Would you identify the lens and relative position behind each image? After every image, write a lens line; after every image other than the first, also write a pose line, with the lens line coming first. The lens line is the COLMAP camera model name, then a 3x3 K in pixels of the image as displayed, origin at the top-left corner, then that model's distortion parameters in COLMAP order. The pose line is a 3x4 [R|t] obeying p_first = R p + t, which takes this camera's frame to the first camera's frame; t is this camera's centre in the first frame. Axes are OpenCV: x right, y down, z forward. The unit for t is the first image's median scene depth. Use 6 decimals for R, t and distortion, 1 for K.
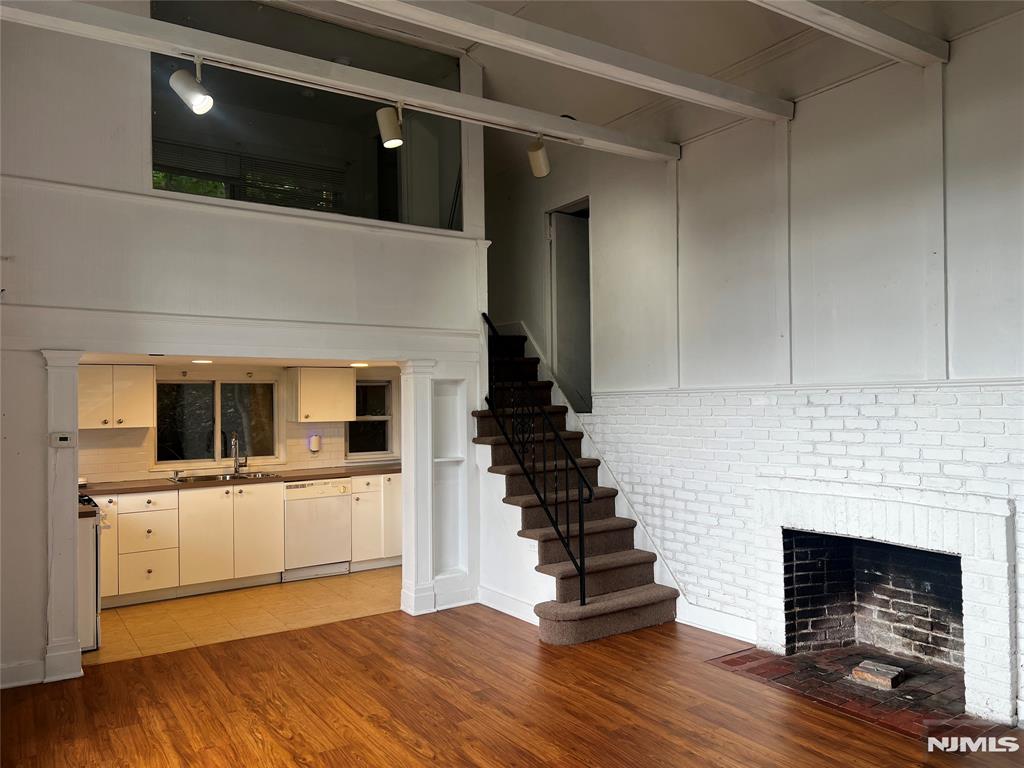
lens RADIAL K [[772.1, 0, 522.0], [0, 772.1, 385.0], [0, 0, 1]] dist [0.066808, -0.065907]
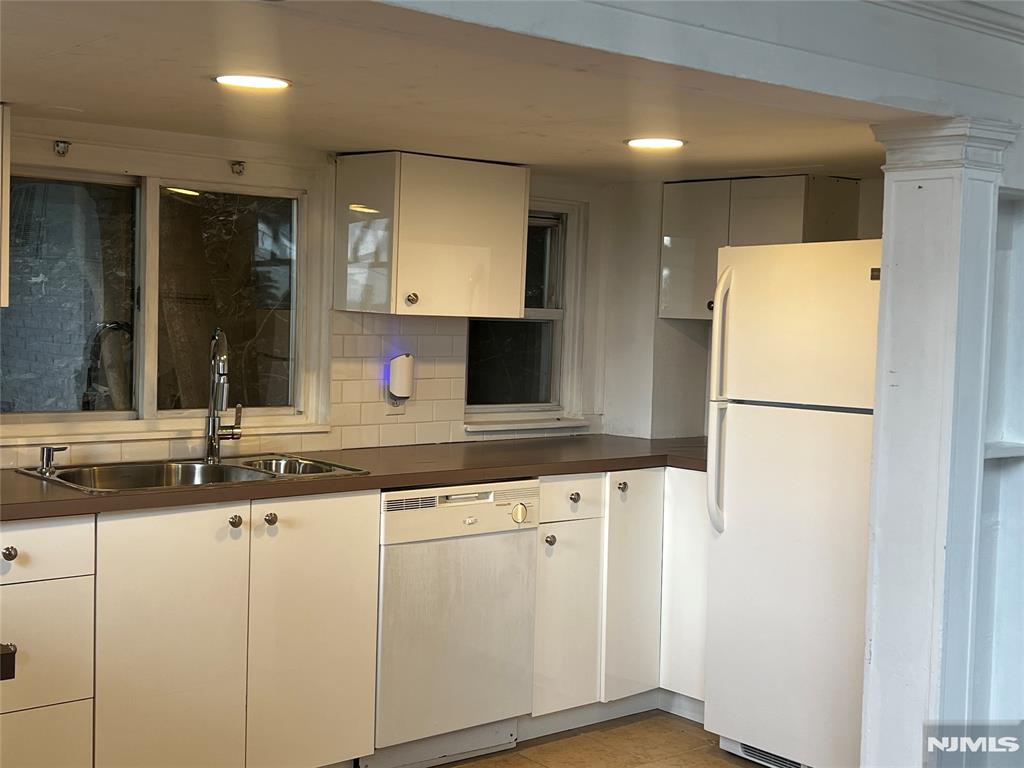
lens RADIAL K [[1369.8, 0, 523.1], [0, 1369.8, 374.8], [0, 0, 1]] dist [0.086717, 0.000000]
pose [[0.992890, 0.037244, 0.113056, -0.367071], [-0.045365, 0.996506, 0.070126, 0.036798], [-0.110049, -0.074756, 0.991111, 0.486033]]
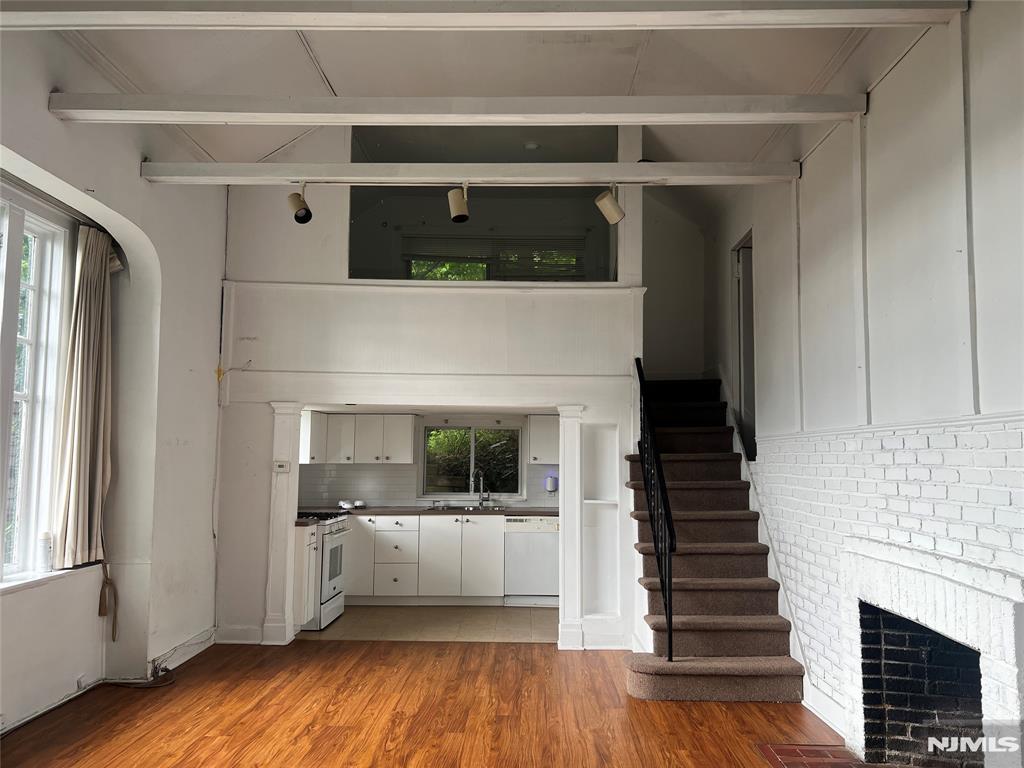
lens RADIAL K [[772.1, 0, 518.4], [0, 772.1, 384.5], [0, 0, 1]] dist [0.066808, -0.065907]
pose [[0.820236, -0.033263, -0.571057, 0.423808], [-0.008089, 0.997534, -0.069724, 0.013961], [0.571968, 0.061809, 0.817944, 0.087162]]
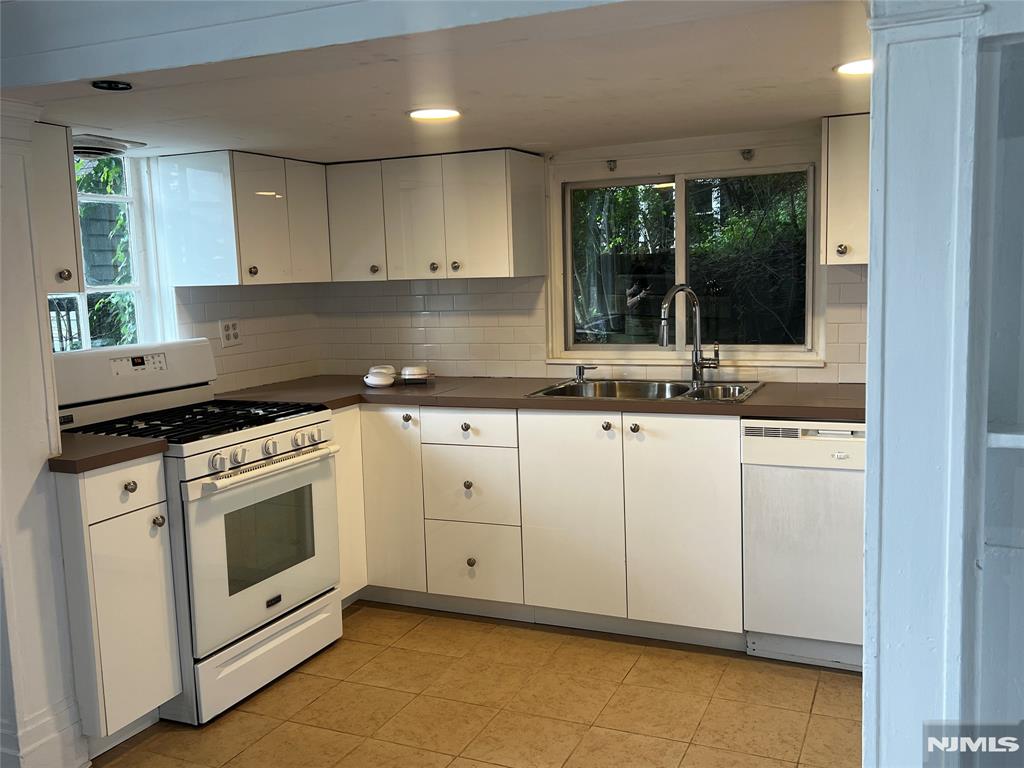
lens RADIAL K [[914.3, 0, 512.4], [0, 914.3, 376.1], [0, 0, 1]] dist [0.091427, -0.055976]
pose [[0.519697, 0.094718, -0.849084, 0.033092], [0.043189, 0.989652, 0.136834, 0.040937], [0.853258, -0.107783, 0.510228, 0.777713]]
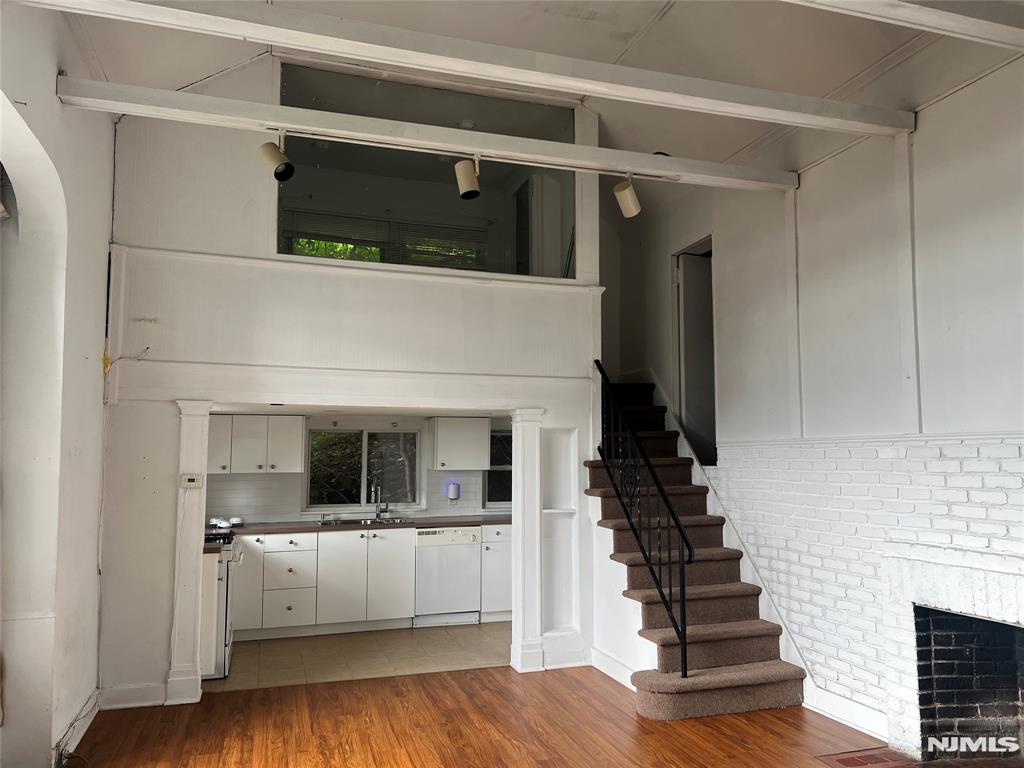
lens RADIAL K [[772.1, 0, 523.2], [0, 772.1, 385.8], [0, 0, 1]] dist [0.066808, -0.065907]
pose [[0.962522, -0.012847, -0.270900, 0.131202], [-0.006048, 0.997612, -0.068799, 0.006887], [0.271137, 0.067859, 0.960146, 0.045200]]
